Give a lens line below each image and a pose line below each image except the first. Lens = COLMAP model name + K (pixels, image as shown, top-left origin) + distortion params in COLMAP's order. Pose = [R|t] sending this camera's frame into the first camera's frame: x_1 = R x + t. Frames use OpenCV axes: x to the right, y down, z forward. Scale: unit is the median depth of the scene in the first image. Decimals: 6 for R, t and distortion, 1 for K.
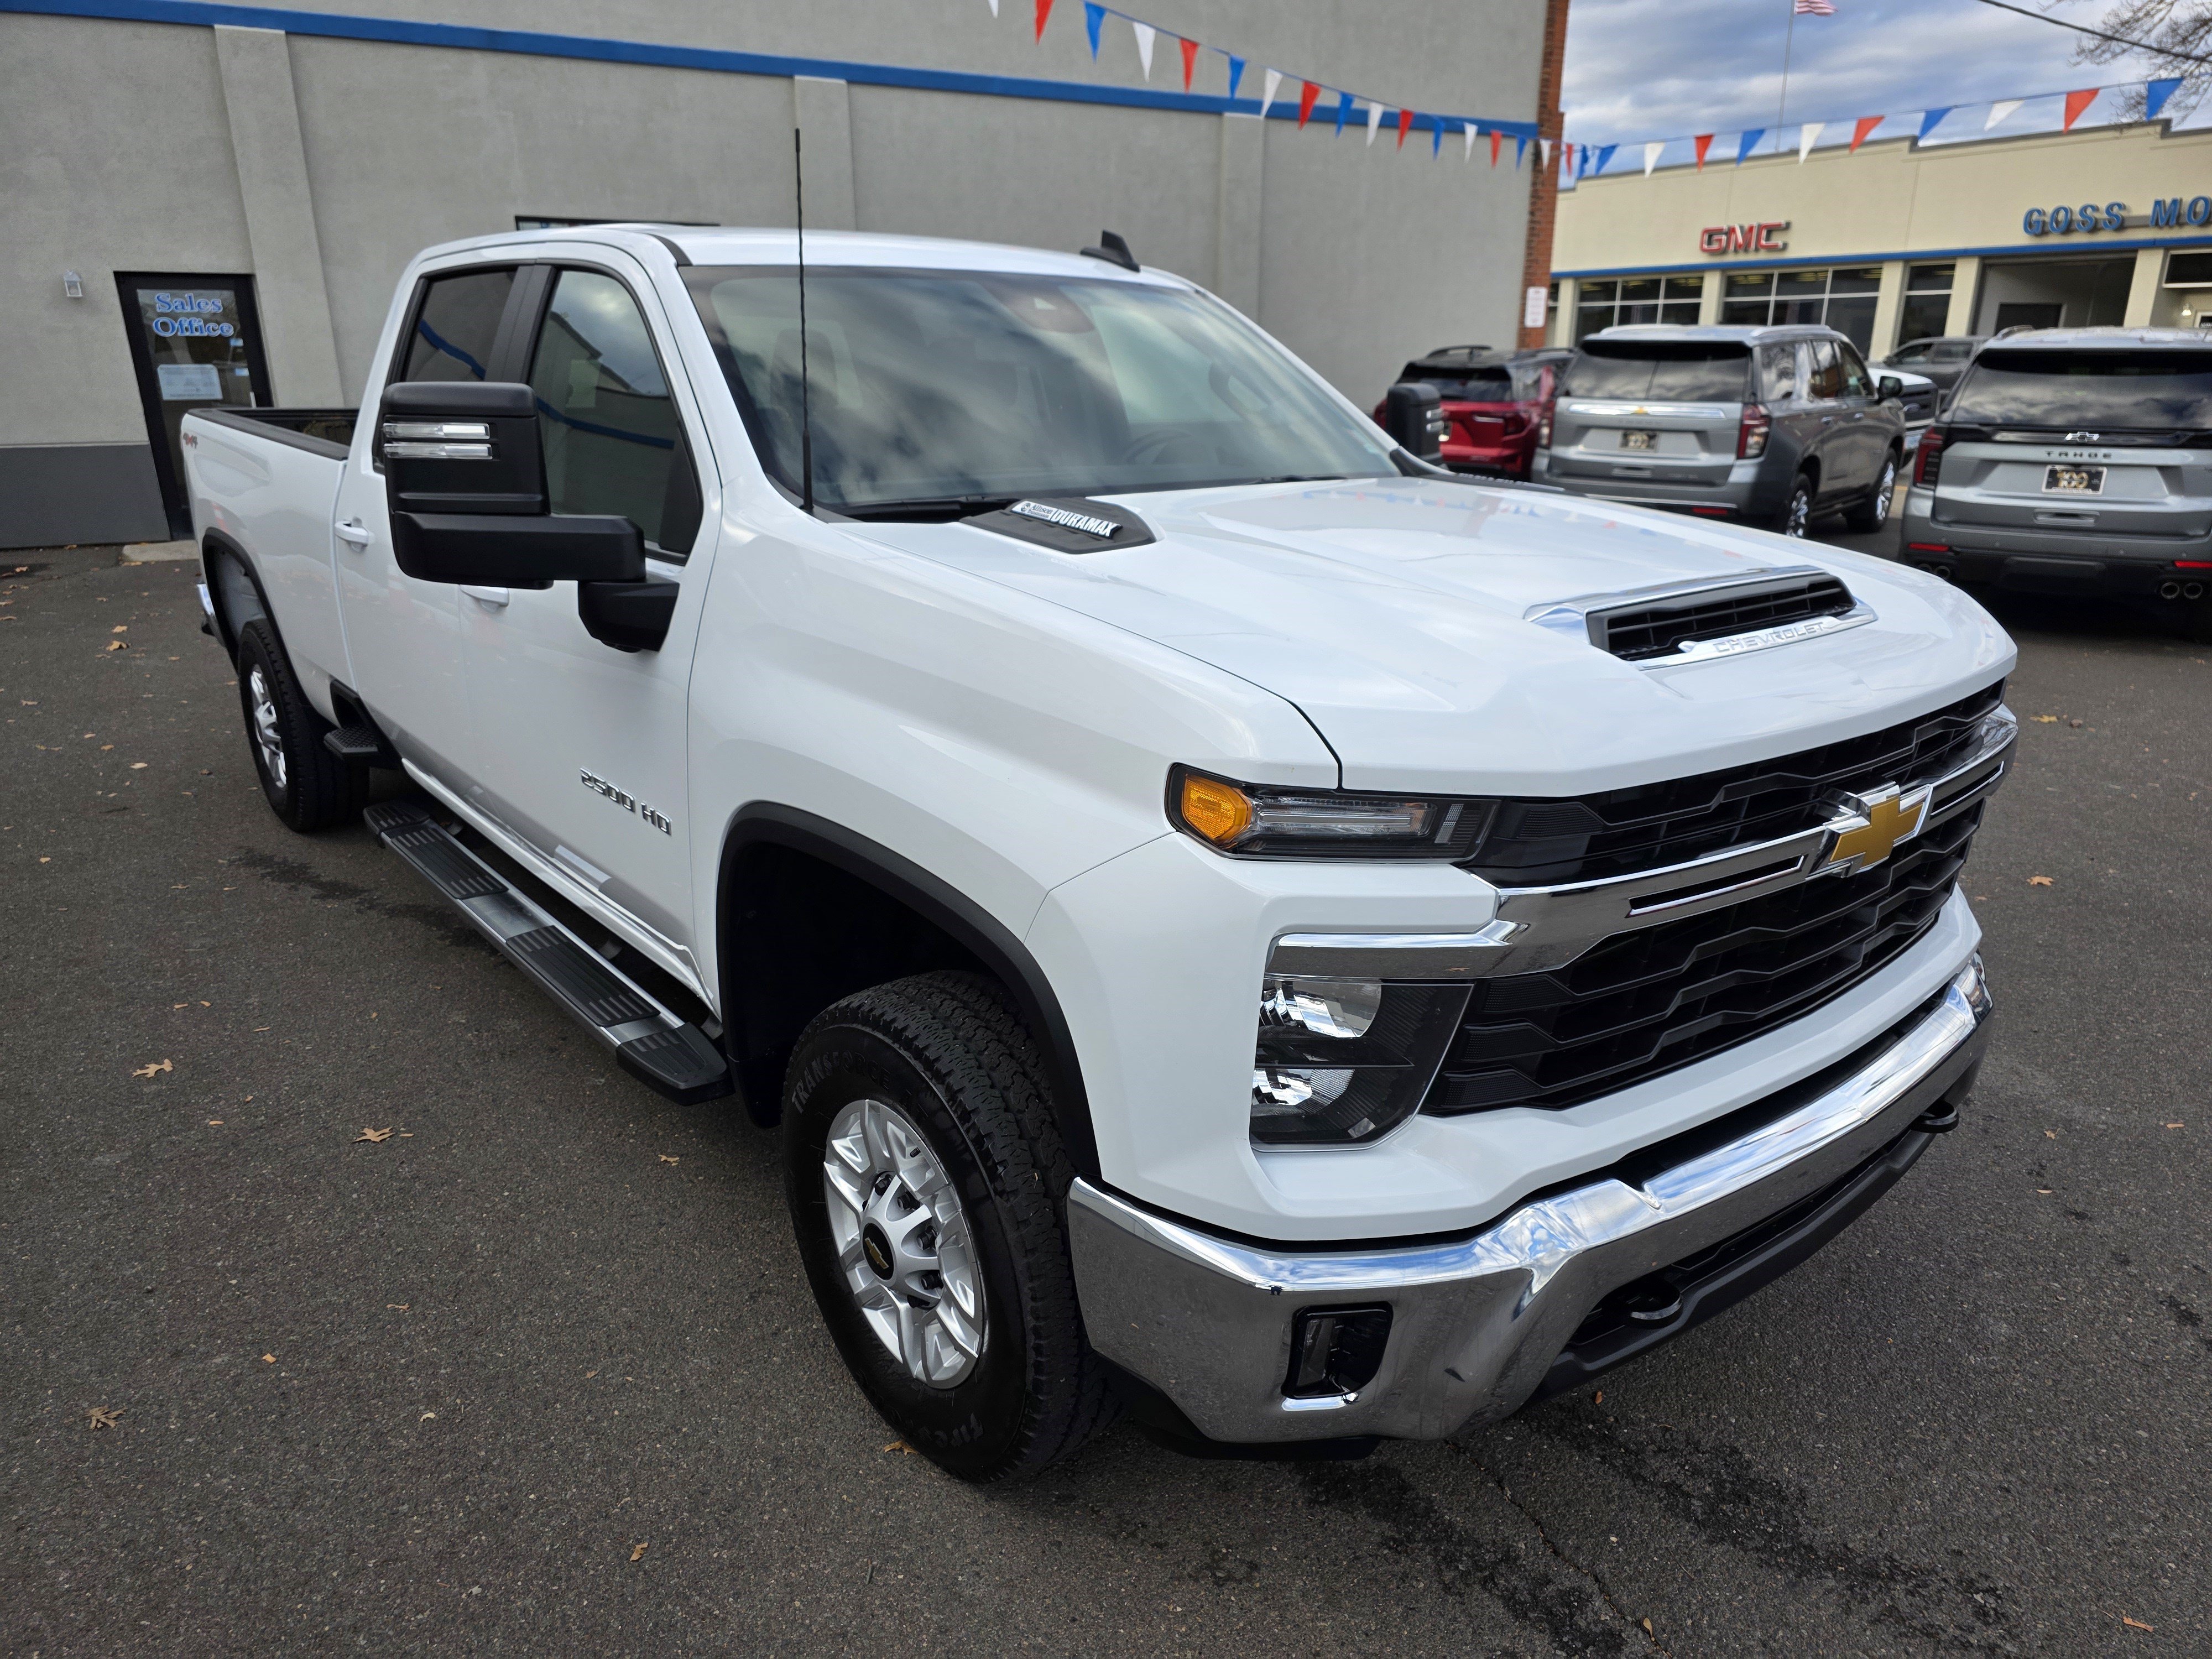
lens RADIAL K [[1516.5, 0, 1121.2], [0, 1516.5, 843.7], [0, 0, 1]] dist [0.039954, -0.031887]
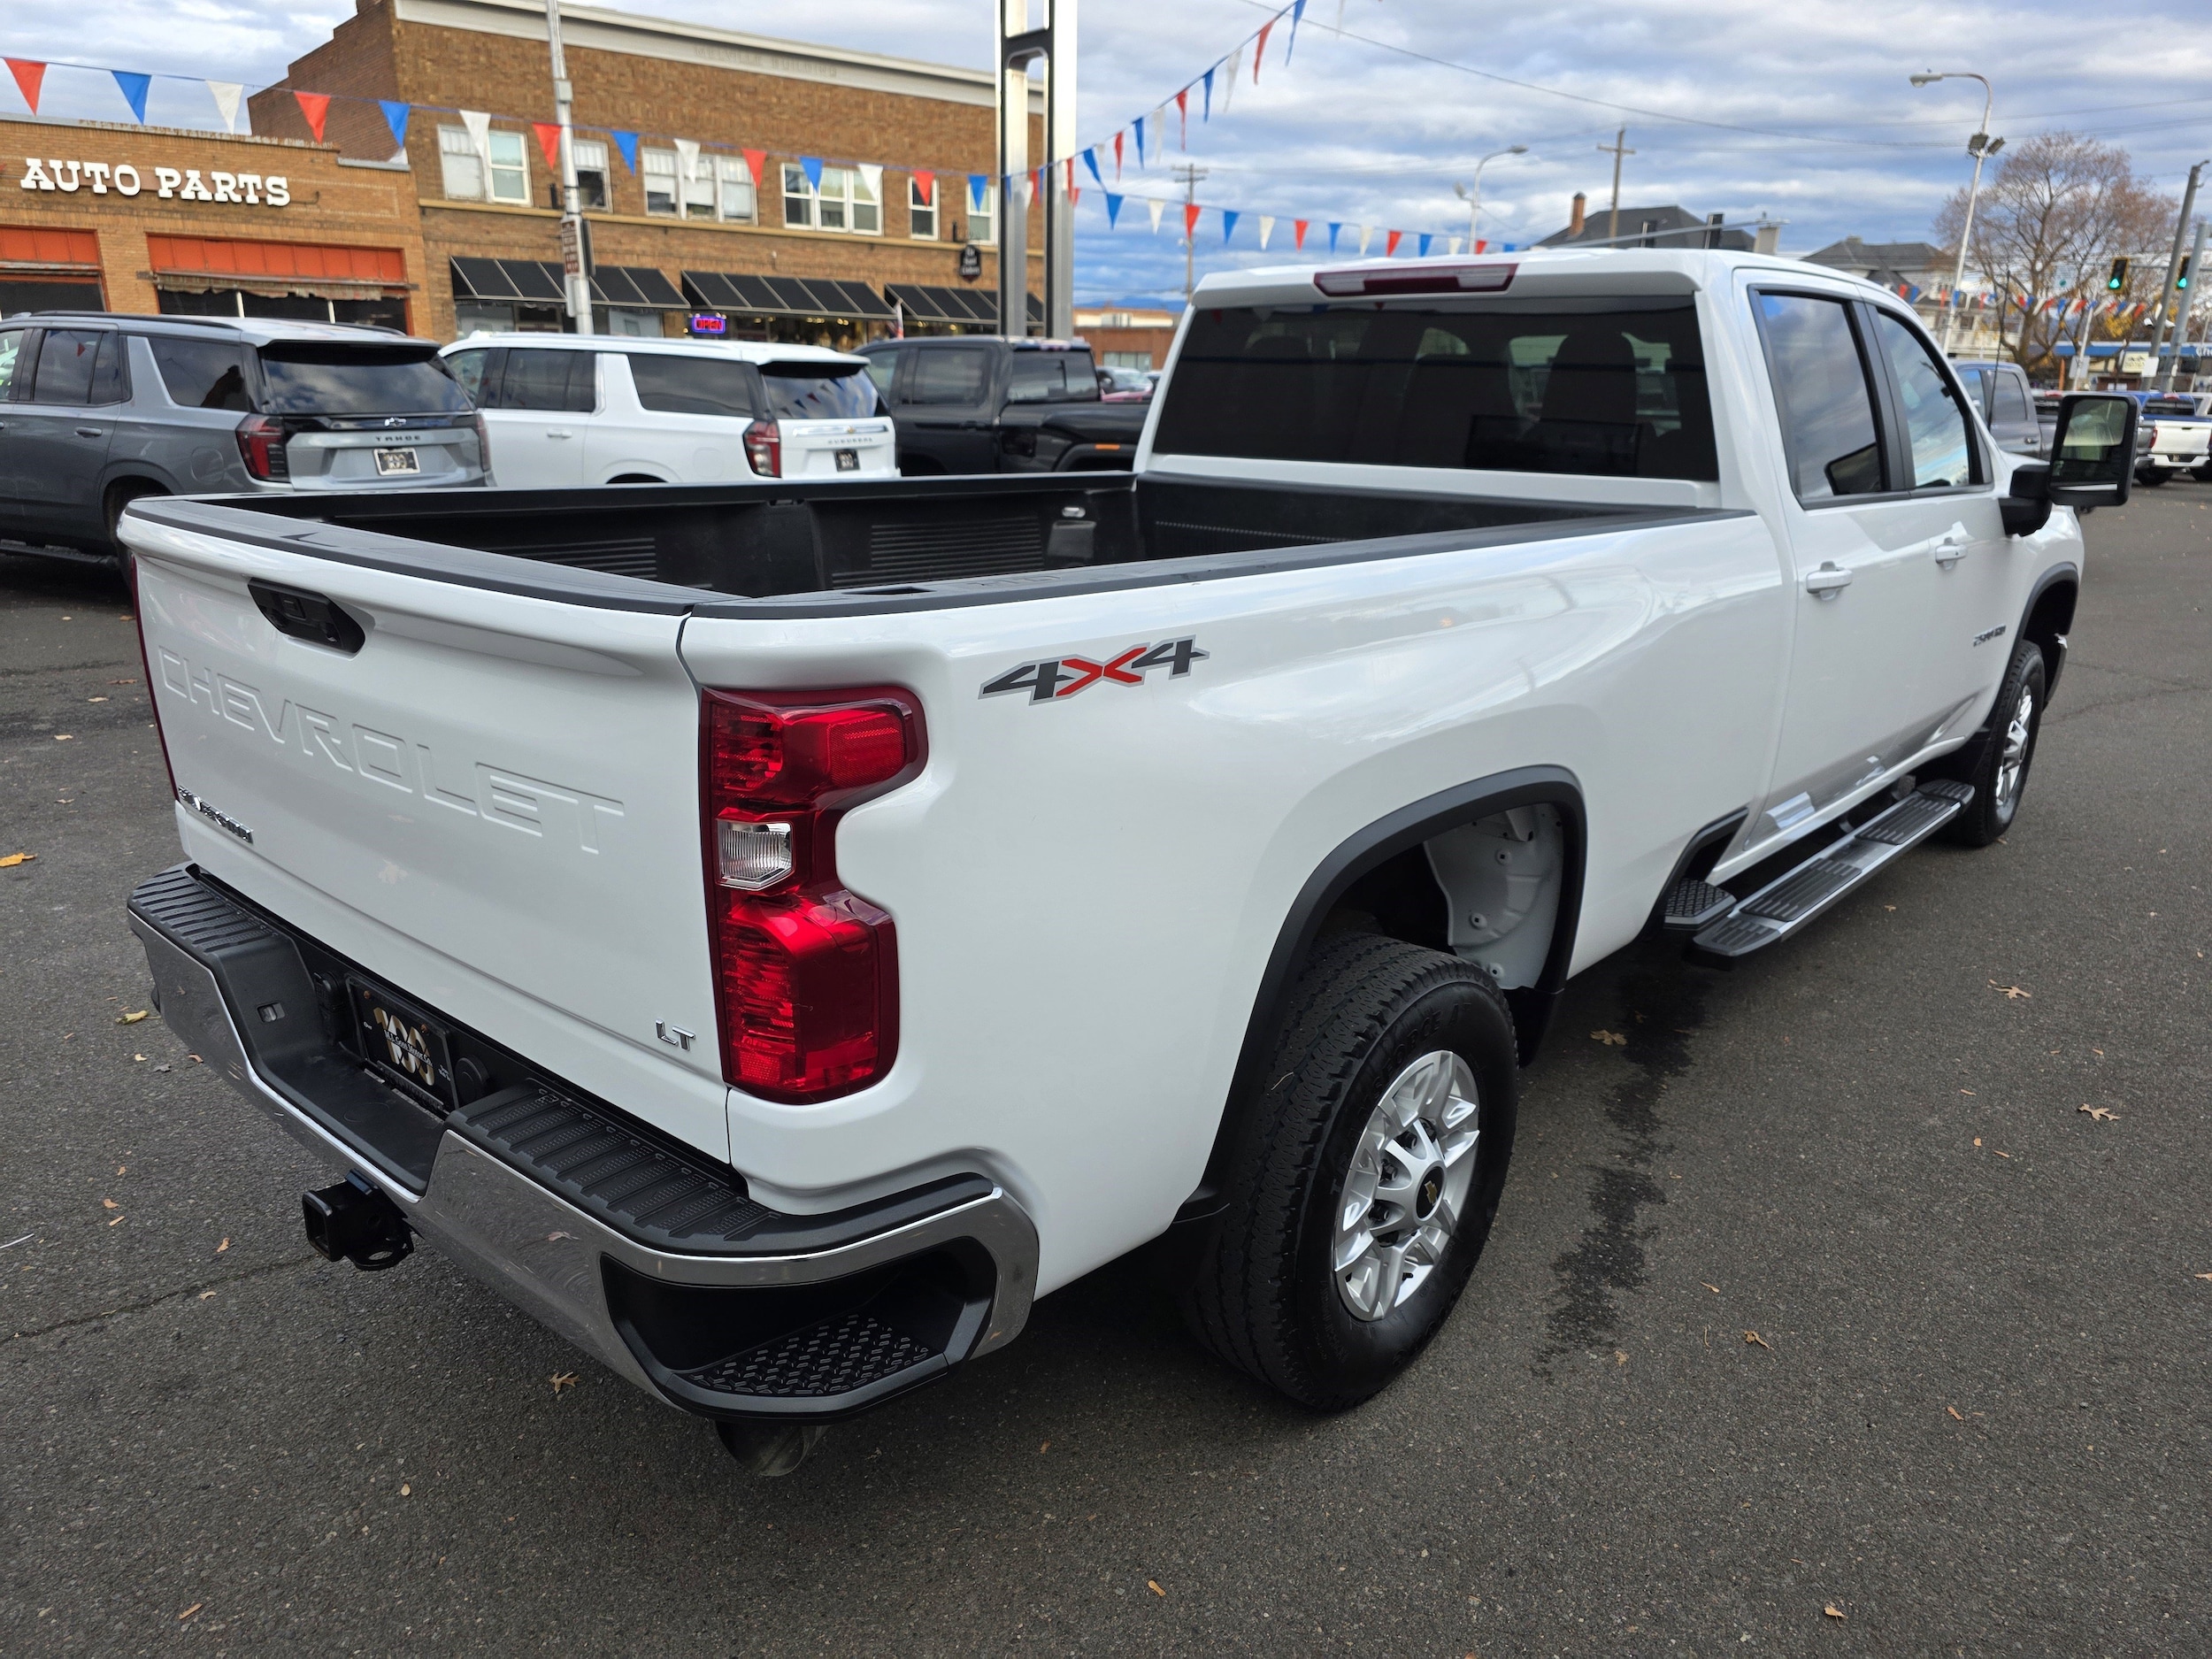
lens RADIAL K [[1507.6, 0, 1114.3], [0, 1507.6, 830.5], [0, 0, 1]] dist [0.051968, -0.043493]
pose [[-0.164483, -0.296637, 0.940719, -1.819890], [0.286348, 0.898277, 0.333322, -0.676533], [-0.943902, 0.324198, -0.062810, 2.088373]]
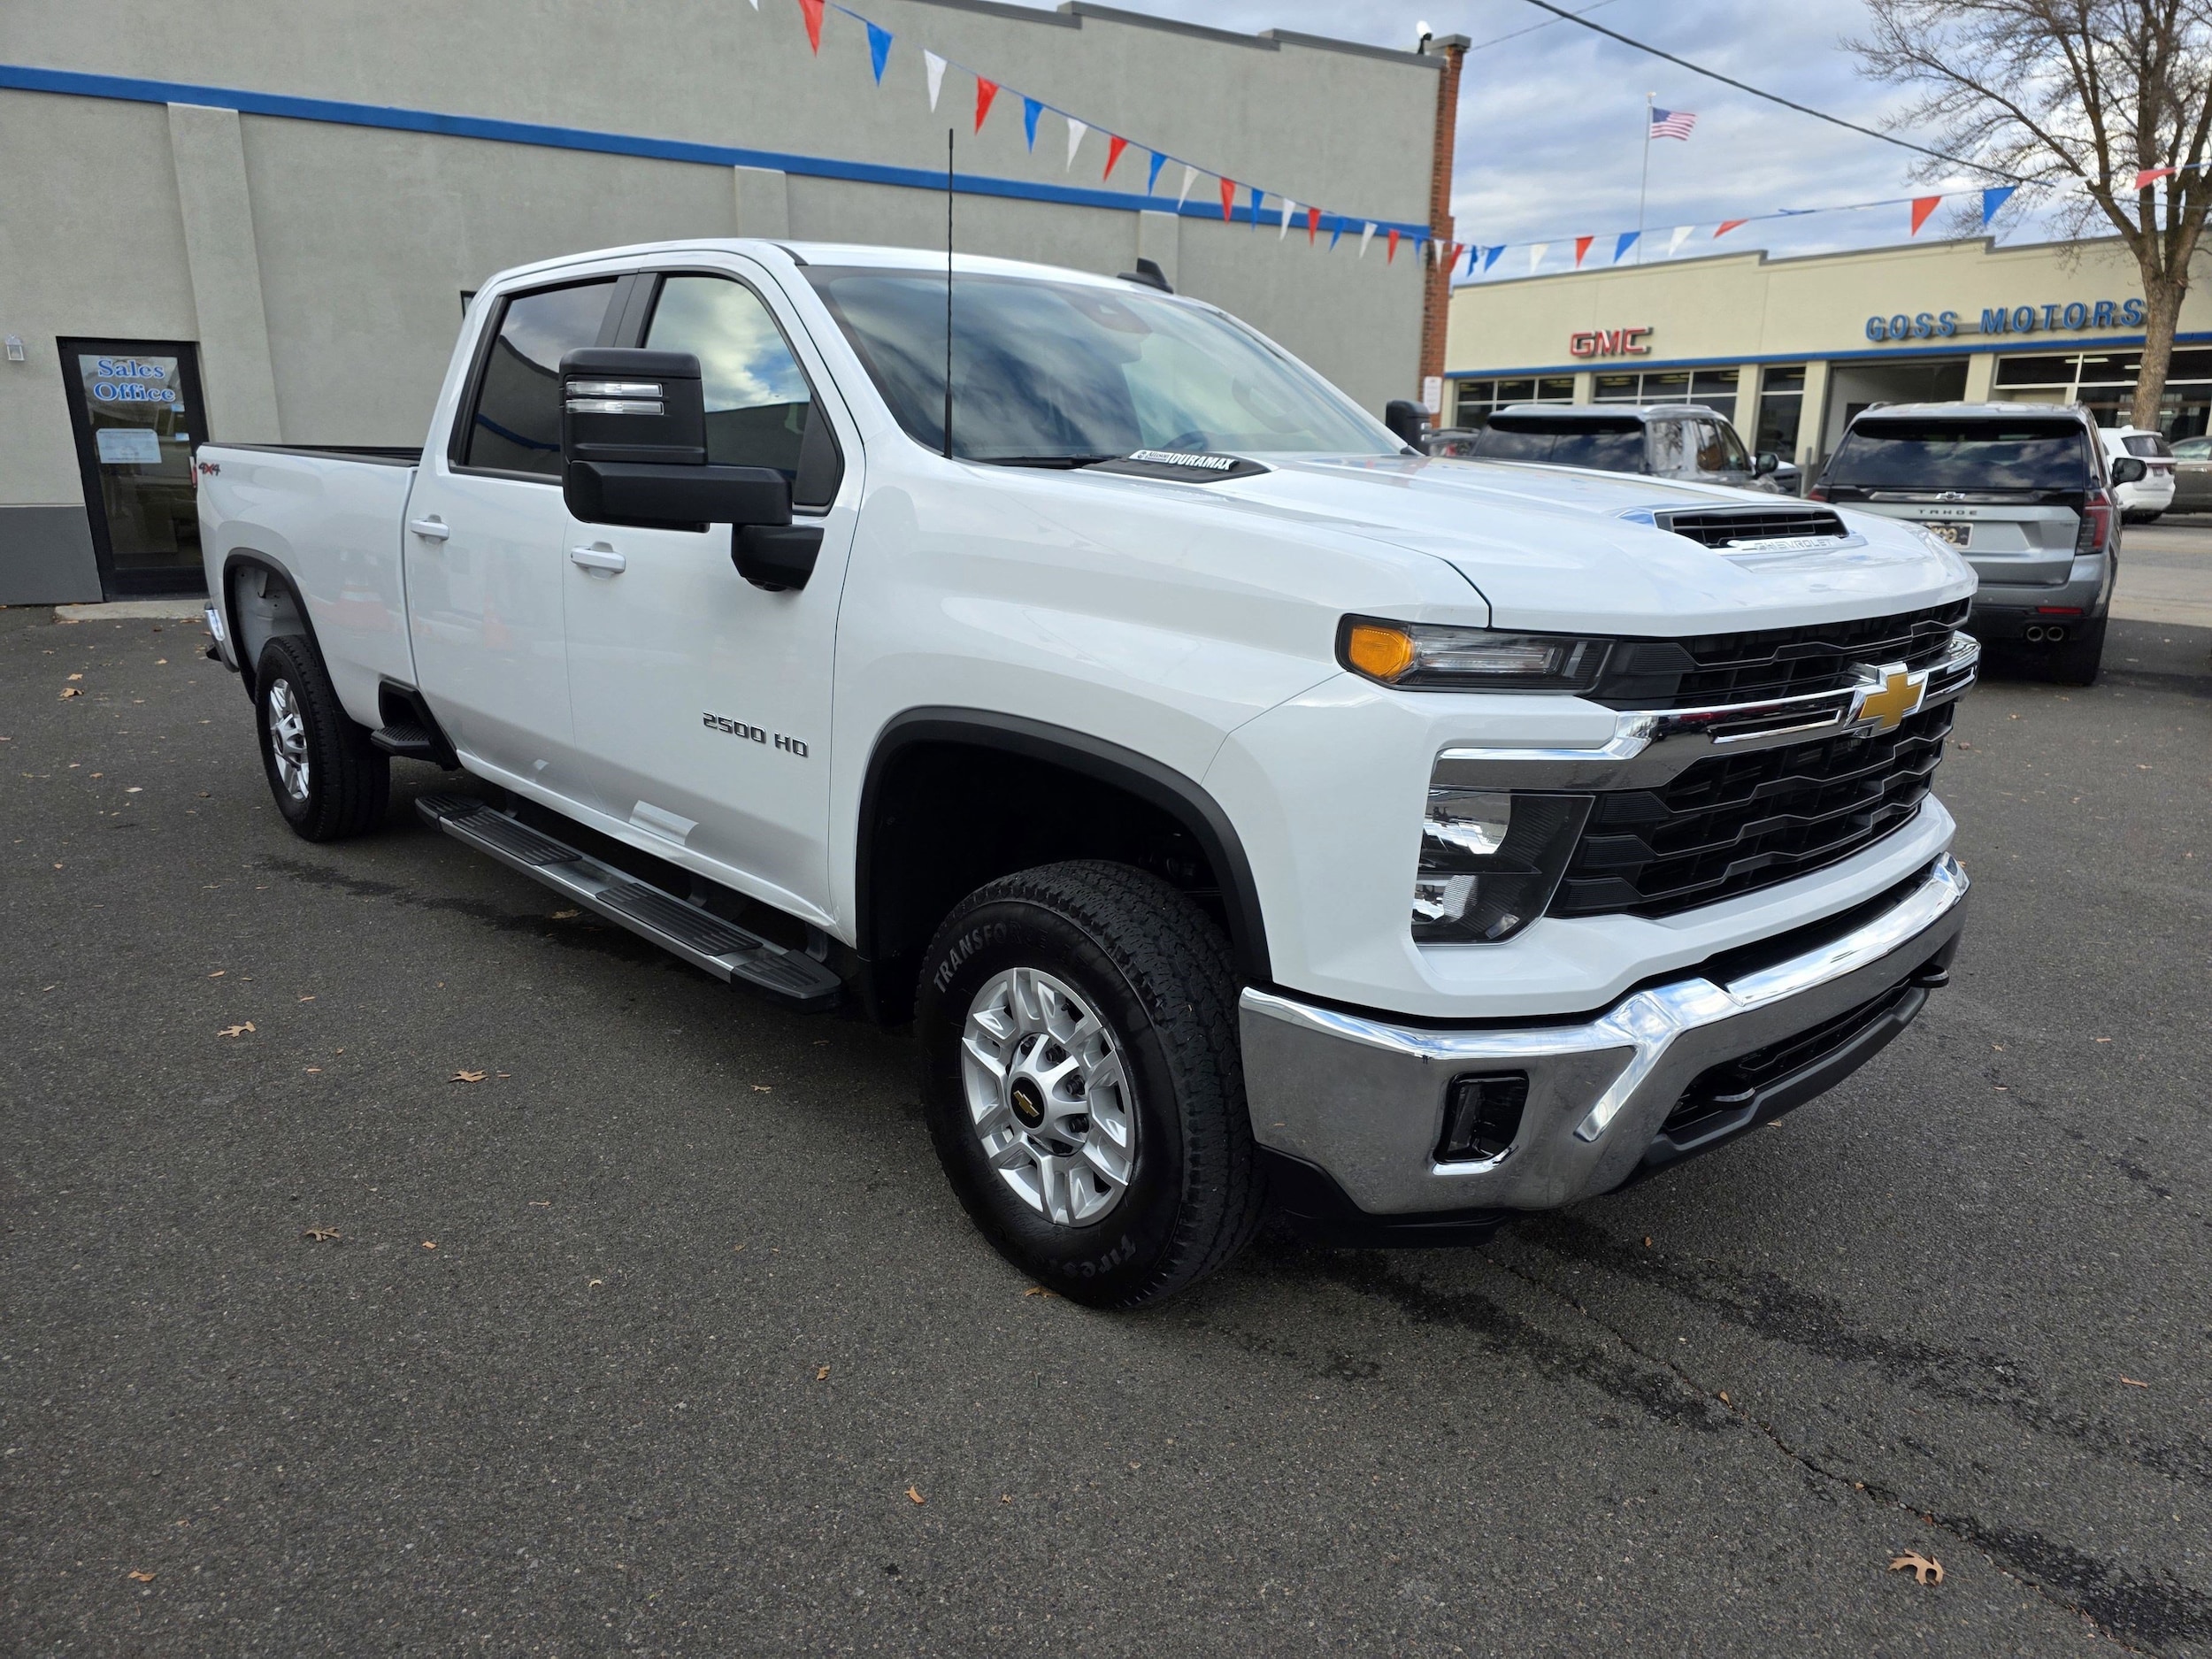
lens RADIAL K [[1507.6, 0, 1114.3], [0, 1507.6, 830.5], [0, 0, 1]] dist [0.051968, -0.043493]
pose [[0.997809, -0.009831, 0.065424, -0.137608], [0.014197, 0.997678, -0.066609, 0.118037], [-0.064617, 0.067392, 0.995632, -0.102254]]
